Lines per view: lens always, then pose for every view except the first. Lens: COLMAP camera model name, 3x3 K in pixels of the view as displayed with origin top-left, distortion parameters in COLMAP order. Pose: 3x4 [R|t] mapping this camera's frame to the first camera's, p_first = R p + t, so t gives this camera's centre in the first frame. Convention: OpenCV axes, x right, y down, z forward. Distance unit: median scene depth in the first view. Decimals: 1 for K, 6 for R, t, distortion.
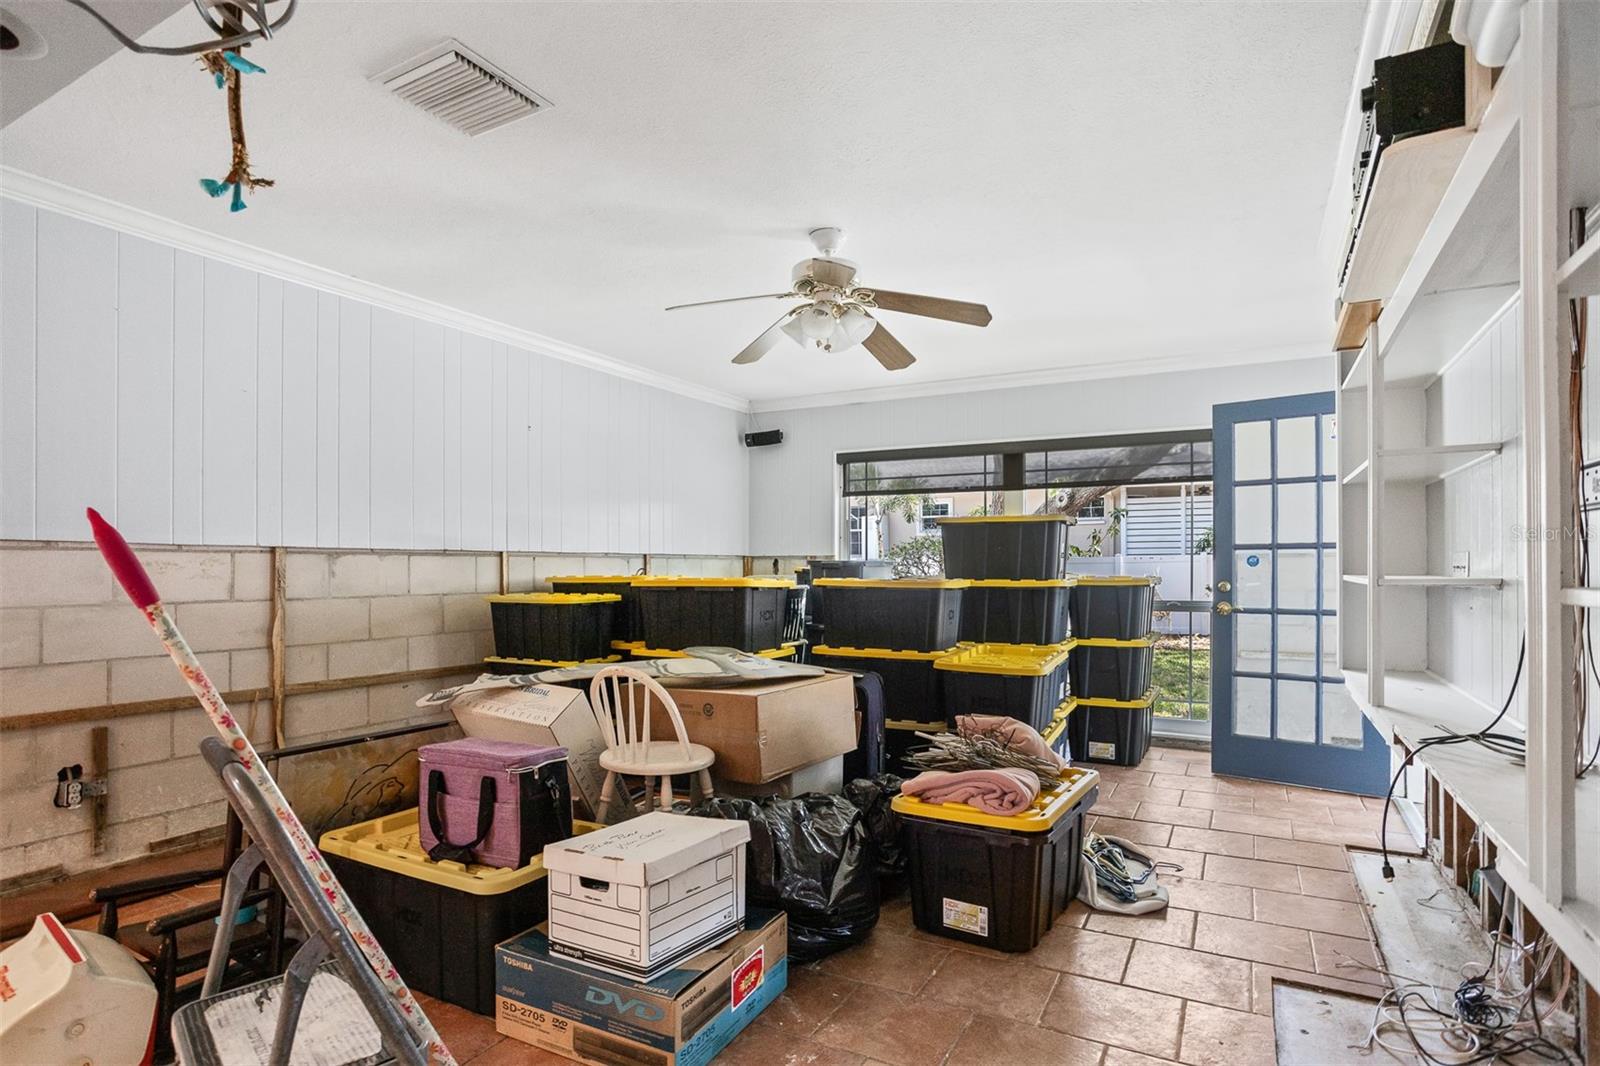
lens RADIAL K [[833.6, 0, 780.9], [0, 833.6, 536.3], [0, 0, 1]] dist [-0.030728, 0.000360]
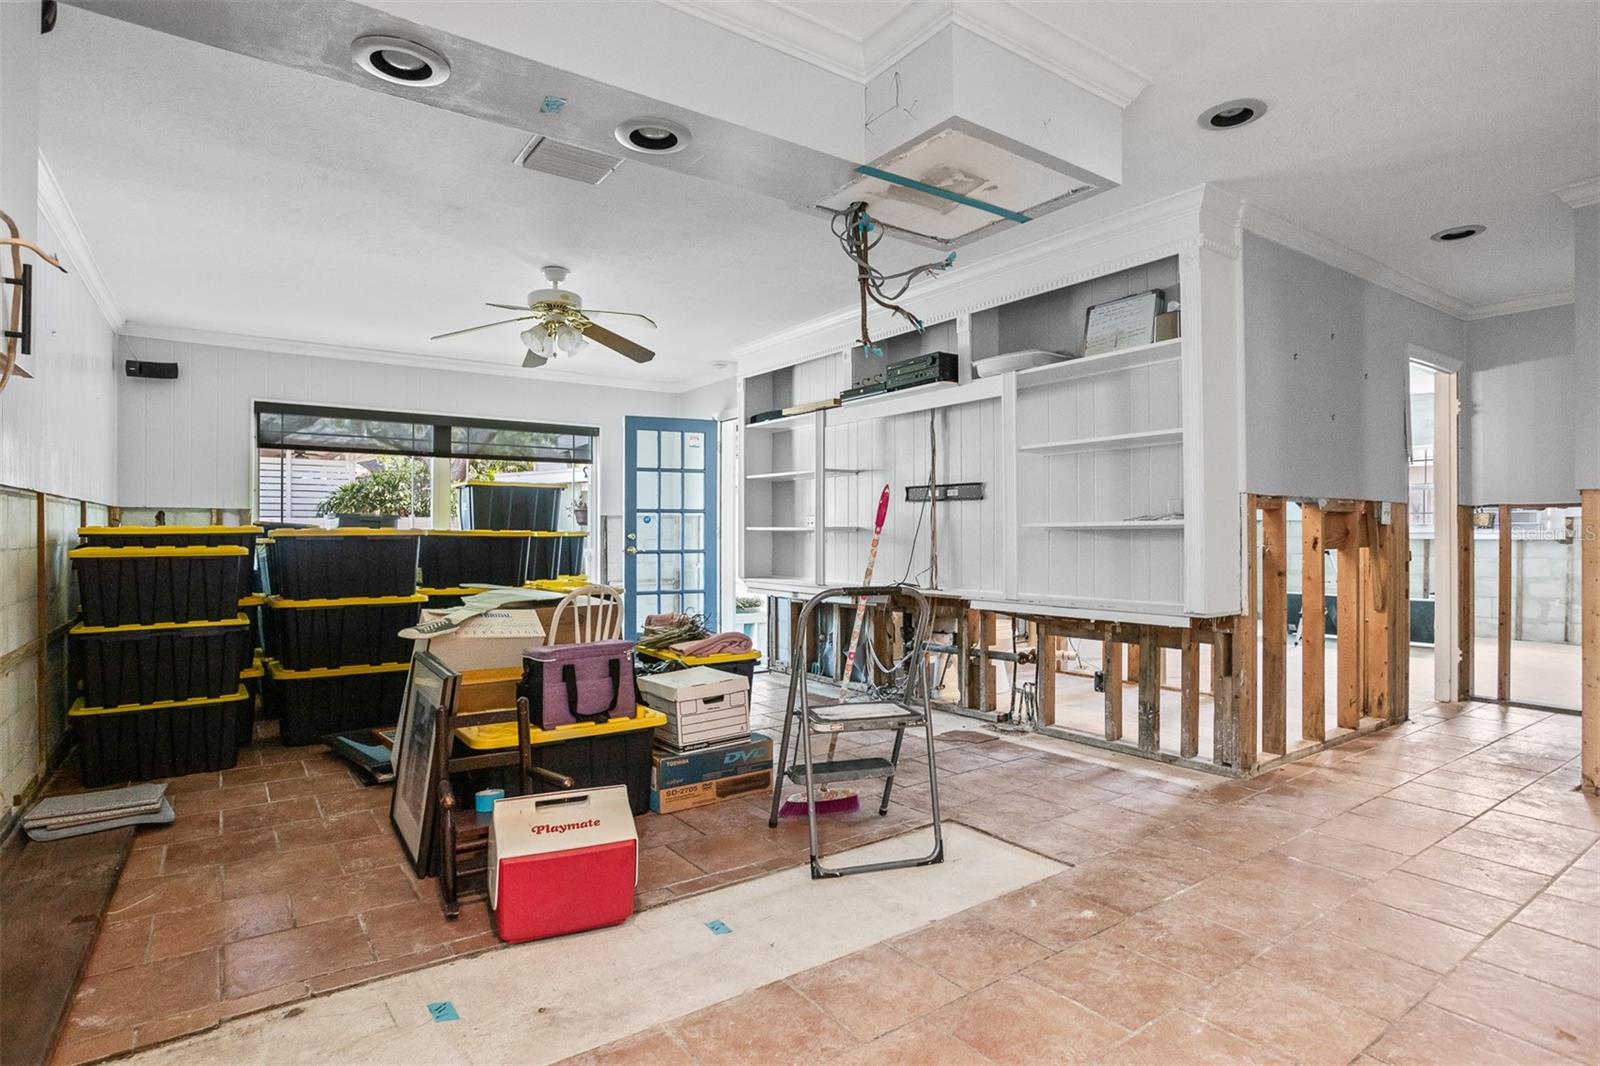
lens RADIAL K [[833.6, 0, 780.9], [0, 833.6, 536.3], [0, 0, 1]] dist [-0.030728, 0.000360]
pose [[0.443311, -0.003389, 0.896361, -0.705012], [-0.034039, 0.999208, 0.020613, 0.020051], [-0.895721, -0.039649, 0.442844, 0.058748]]
